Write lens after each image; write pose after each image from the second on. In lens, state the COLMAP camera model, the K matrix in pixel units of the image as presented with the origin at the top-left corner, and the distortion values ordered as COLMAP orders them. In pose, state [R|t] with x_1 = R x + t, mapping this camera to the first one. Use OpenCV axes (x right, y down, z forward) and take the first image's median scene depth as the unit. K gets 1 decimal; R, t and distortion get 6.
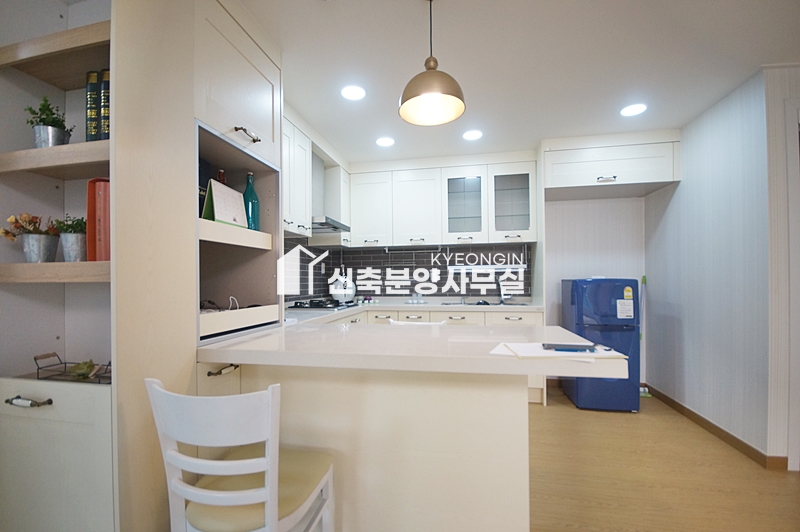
lens RADIAL K [[351.6, 0, 397.4], [0, 351.6, 279.9], [0, 0, 1]] dist [-0.001305, -0.000632]
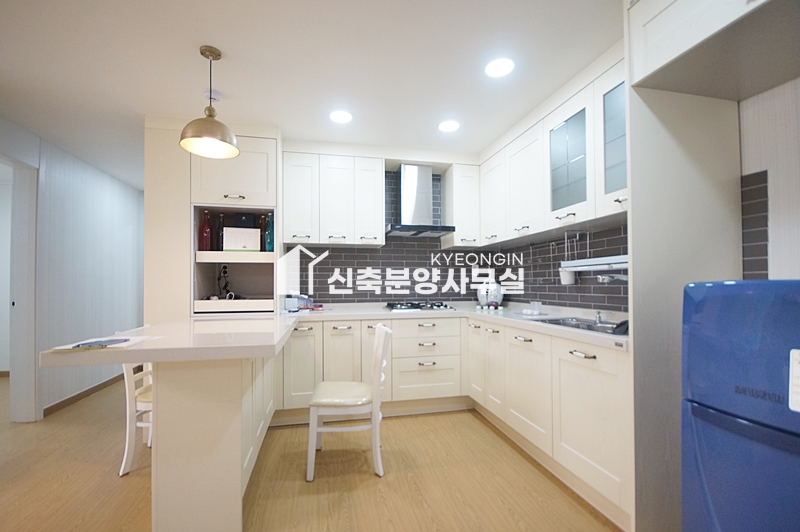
lens RADIAL K [[351.6, 0, 397.4], [0, 351.6, 279.9], [0, 0, 1]] dist [-0.001305, -0.000632]
pose [[0.398522, -0.006394, -0.917136, 0.698010], [0.000330, 0.999977, -0.006829, -0.001611], [0.917159, 0.002419, 0.398515, 0.513706]]
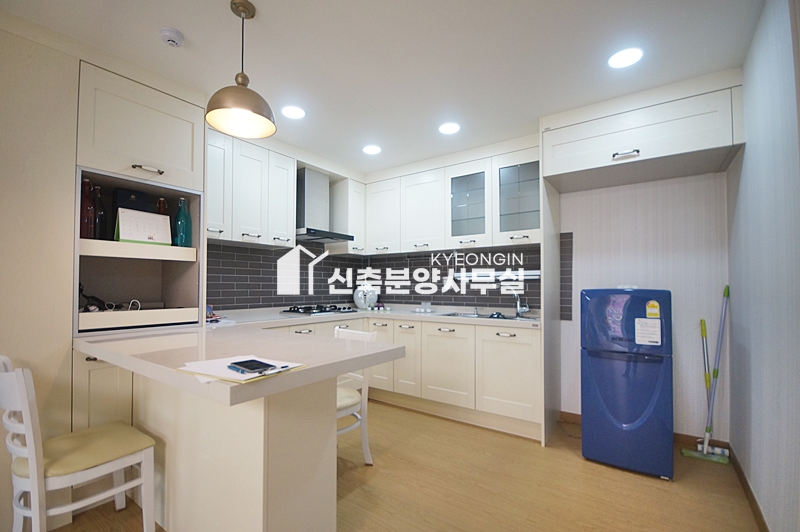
lens RADIAL K [[351.6, 0, 397.4], [0, 351.6, 279.9], [0, 0, 1]] dist [-0.001305, -0.000632]
pose [[0.910780, 0.001787, -0.412888, 0.432556], [-0.009056, 0.999837, -0.015649, -0.006404], [0.412792, 0.017992, 0.910647, 0.119349]]
